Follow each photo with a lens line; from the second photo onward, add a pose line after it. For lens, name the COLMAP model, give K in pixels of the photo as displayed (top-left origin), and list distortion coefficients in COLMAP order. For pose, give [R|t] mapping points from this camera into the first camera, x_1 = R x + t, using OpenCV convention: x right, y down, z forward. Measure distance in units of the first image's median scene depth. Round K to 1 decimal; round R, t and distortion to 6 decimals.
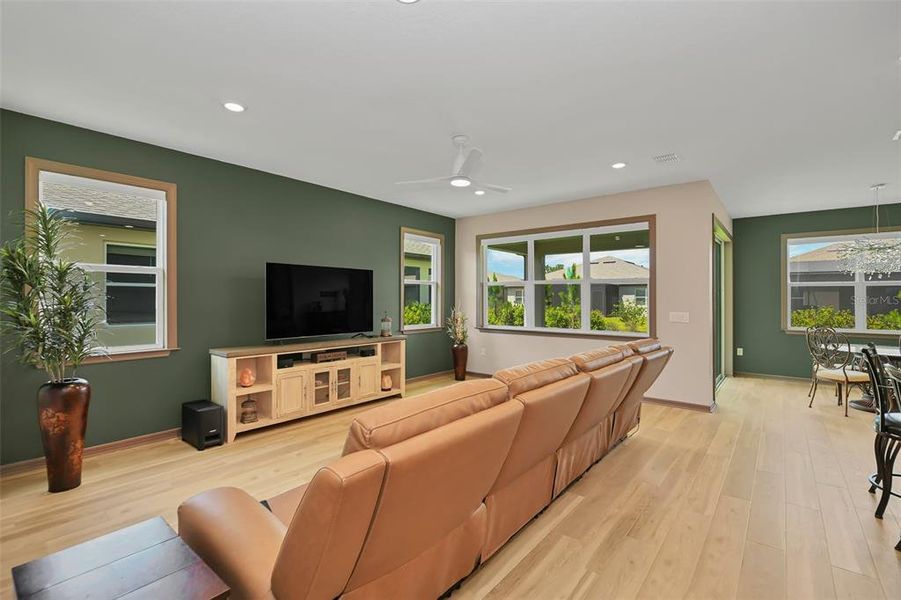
lens RADIAL K [[410.0, 0, 456.1], [0, 410.0, 301.0], [0, 0, 1]] dist [-0.007310, -0.002421]
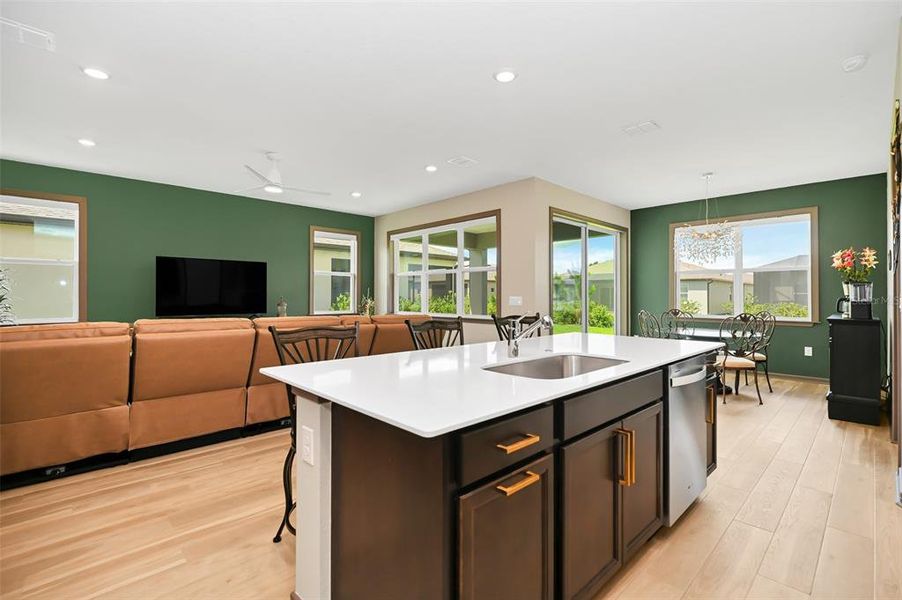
lens RADIAL K [[410.4, 0, 450.2], [0, 410.4, 295.5], [0, 0, 1]] dist [-0.007310, -0.002421]
pose [[0.991323, -0.000879, -0.131449, 0.551178], [-0.000254, 0.999963, -0.008601, 0.036411], [0.131452, 0.008560, 0.991286, -0.134240]]
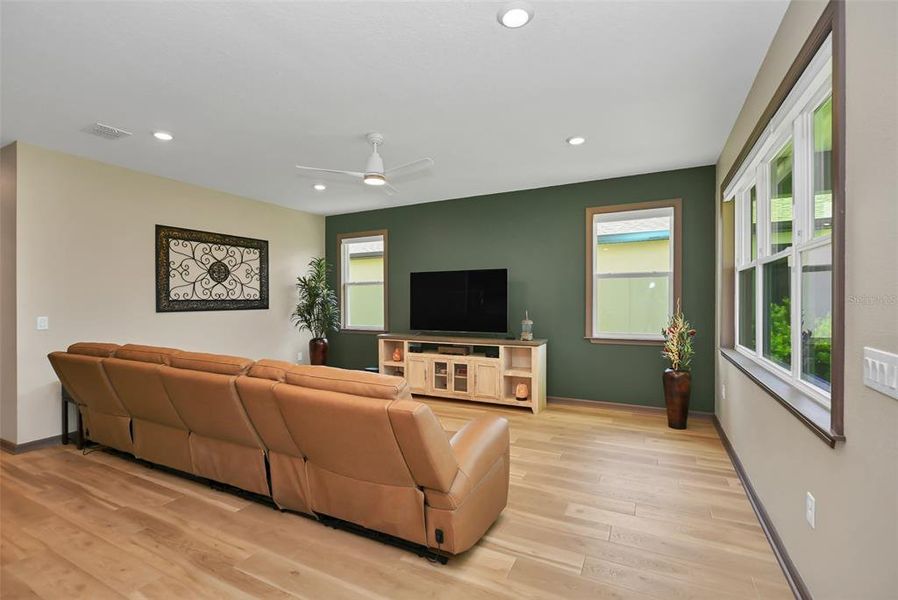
lens RADIAL K [[408.6, 0, 454.8], [0, 408.6, 300.9], [0, 0, 1]] dist [-0.007310, -0.002421]
pose [[0.204722, 0.002125, -0.978818, 0.766848], [0.001967, 0.999995, 0.002582, -0.003856], [0.978818, -0.002454, 0.204716, 0.751046]]
